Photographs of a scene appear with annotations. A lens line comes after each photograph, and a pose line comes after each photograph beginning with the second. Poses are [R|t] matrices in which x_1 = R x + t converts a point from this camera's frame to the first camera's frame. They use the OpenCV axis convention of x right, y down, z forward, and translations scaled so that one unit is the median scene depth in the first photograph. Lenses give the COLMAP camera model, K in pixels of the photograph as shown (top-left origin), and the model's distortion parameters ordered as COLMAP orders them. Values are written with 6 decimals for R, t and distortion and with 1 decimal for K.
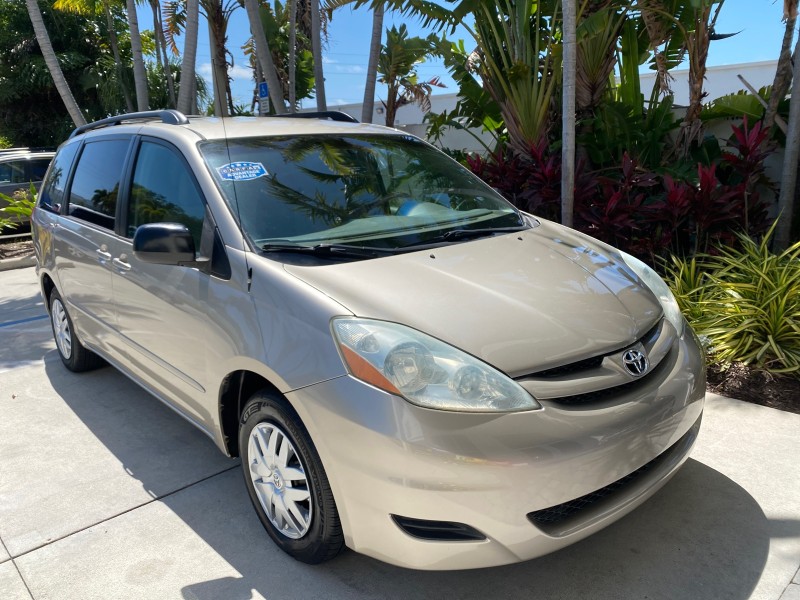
lens RADIAL K [[618.5, 0, 404.1], [0, 618.5, 299.3], [0, 0, 1]] dist [0.013323, -0.016017]
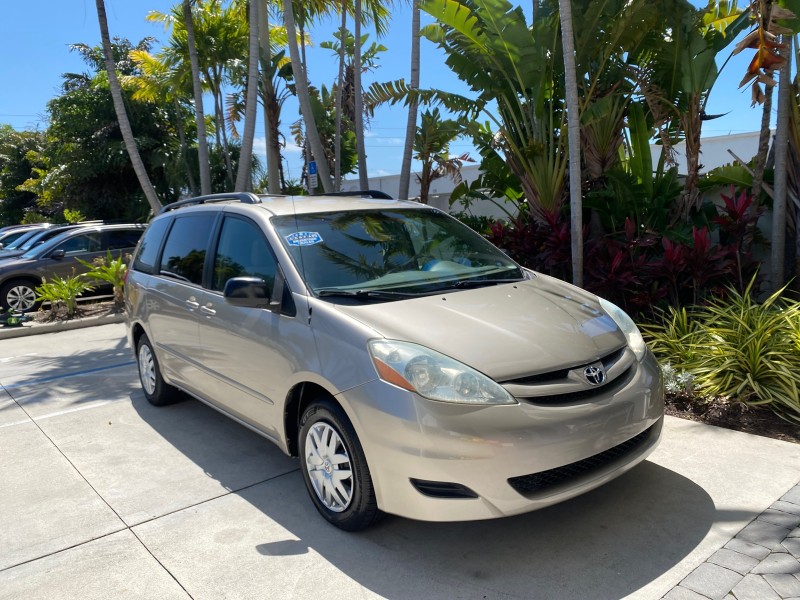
lens RADIAL K [[618.5, 0, 399.5], [0, 618.5, 298.4], [0, 0, 1]] dist [0.013323, -0.016017]
pose [[0.997369, -0.005747, -0.072262, 0.031667], [-0.001842, 0.994520, -0.104528, 0.047597], [0.072467, 0.104386, 0.991893, -0.230843]]
